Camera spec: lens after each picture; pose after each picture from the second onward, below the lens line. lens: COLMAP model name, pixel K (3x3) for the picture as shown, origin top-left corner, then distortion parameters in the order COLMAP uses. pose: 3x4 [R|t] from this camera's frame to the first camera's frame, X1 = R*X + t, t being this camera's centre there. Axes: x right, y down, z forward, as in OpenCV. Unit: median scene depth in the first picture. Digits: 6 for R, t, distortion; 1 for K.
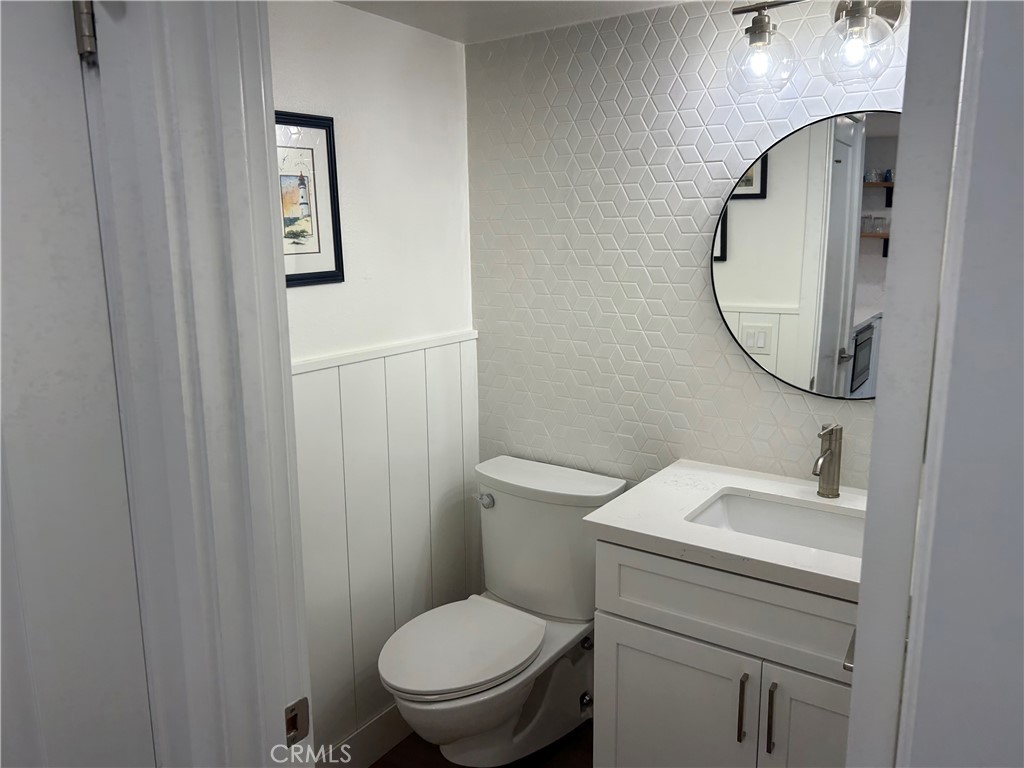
lens RADIAL K [[773.2, 0, 505.2], [0, 773.2, 384.5], [0, 0, 1]] dist [0.045336, -0.054084]
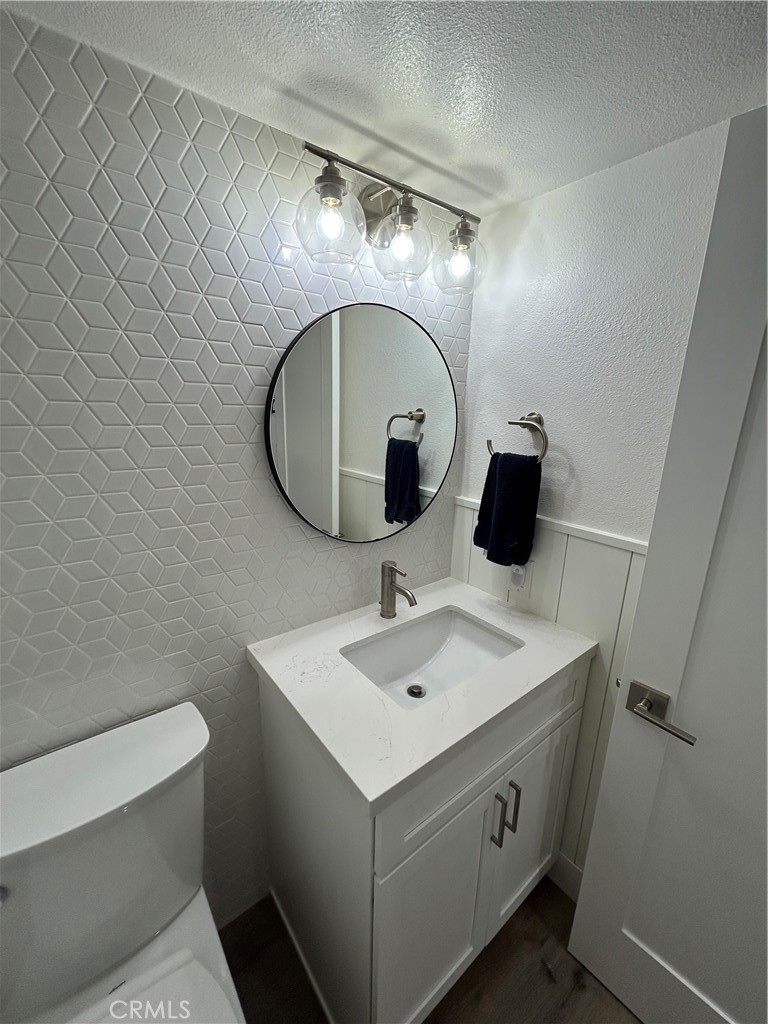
lens RADIAL K [[412.9, 0, 388.5], [0, 412.9, 508.4], [0, 0, 1]] dist [-0.000750, 0.000144]
pose [[0.290969, -0.221058, 0.930844, -0.169569], [0.153547, 0.971118, 0.182626, -0.143875], [-0.944331, 0.089790, 0.316508, 0.719106]]
